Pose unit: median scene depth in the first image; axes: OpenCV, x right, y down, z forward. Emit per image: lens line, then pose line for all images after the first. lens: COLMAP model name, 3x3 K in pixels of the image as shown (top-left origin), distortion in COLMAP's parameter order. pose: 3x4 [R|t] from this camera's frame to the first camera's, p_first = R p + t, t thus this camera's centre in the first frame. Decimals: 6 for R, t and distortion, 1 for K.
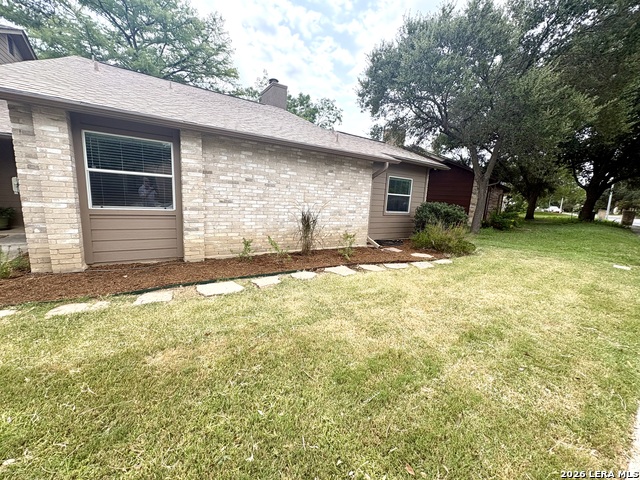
lens RADIAL K [[255.9, 0, 320.7], [0, 255.9, 240.0], [0, 0, 1]] dist [-0.001888, 0.000417]
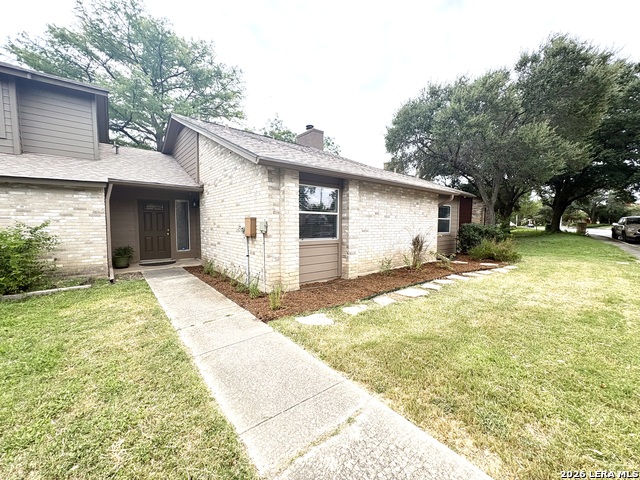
lens RADIAL K [[255.9, 0, 320.0], [0, 255.9, 239.7], [0, 0, 1]] dist [-0.001888, 0.000417]
pose [[0.991244, -0.056305, 0.119438, -0.600928], [0.067908, 0.993119, -0.095415, 0.001268], [-0.113243, 0.102690, 0.988246, -0.198053]]
